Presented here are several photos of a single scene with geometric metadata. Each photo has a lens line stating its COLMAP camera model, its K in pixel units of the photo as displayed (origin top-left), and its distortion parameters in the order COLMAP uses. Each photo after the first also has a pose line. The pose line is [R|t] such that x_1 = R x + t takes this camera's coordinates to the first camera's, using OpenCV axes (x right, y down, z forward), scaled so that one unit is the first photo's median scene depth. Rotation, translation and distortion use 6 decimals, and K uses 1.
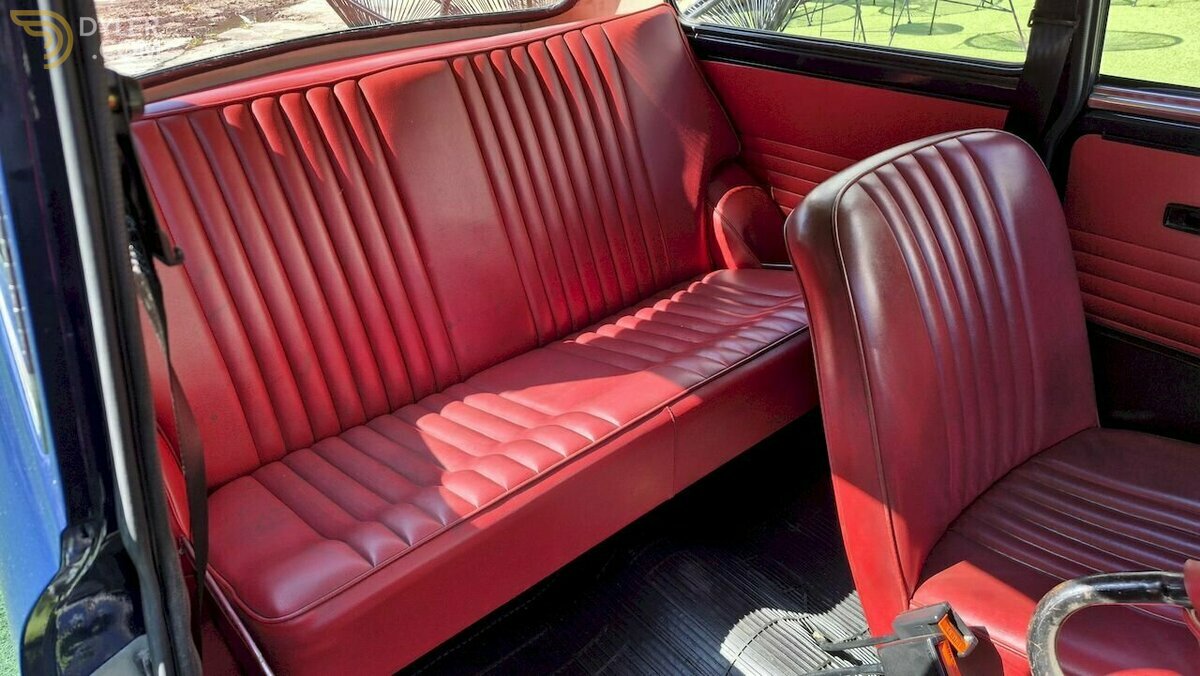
lens RADIAL K [[832.7, 0, 600.0], [0, 832.7, 338.0], [0, 0, 1]] dist [0.092039, -0.106182]
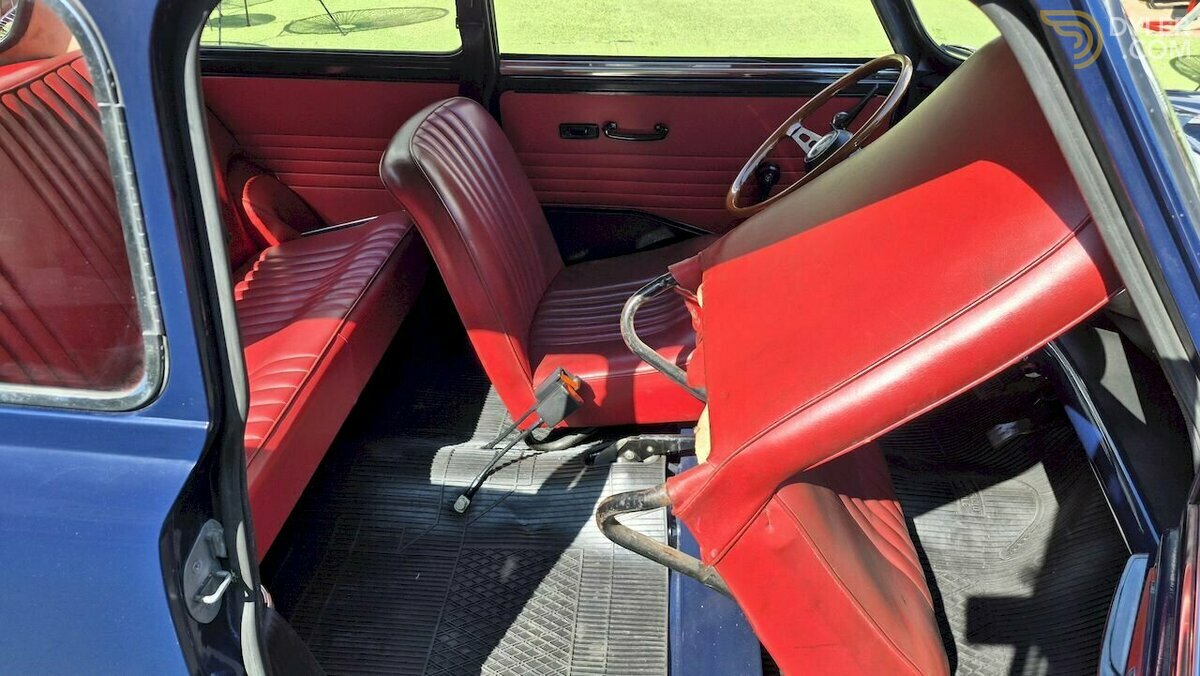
lens RADIAL K [[832.7, 0, 600.0], [0, 832.7, 338.0], [0, 0, 1]] dist [0.092039, -0.106182]
pose [[0.711535, -0.330977, 0.619816, -0.419837], [0.319879, 0.937983, 0.133661, 0.040049], [-0.625616, 0.103162, 0.773281, -0.279971]]
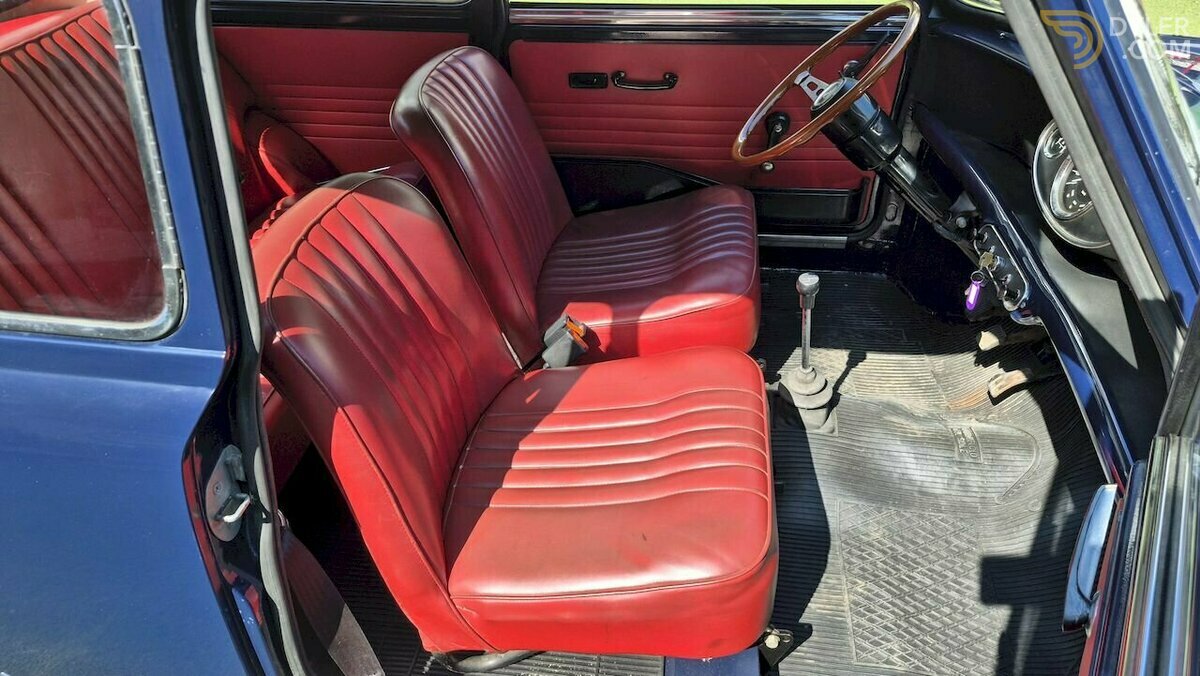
lens RADIAL K [[829.4, 0, 590.5], [0, 829.4, 336.5], [0, 0, 1]] dist [0.088713, -0.103576]
pose [[0.732113, -0.356305, 0.580567, -0.427759], [0.318168, 0.932474, 0.171058, 0.055356], [-0.602312, 0.059484, 0.796041, -0.308118]]
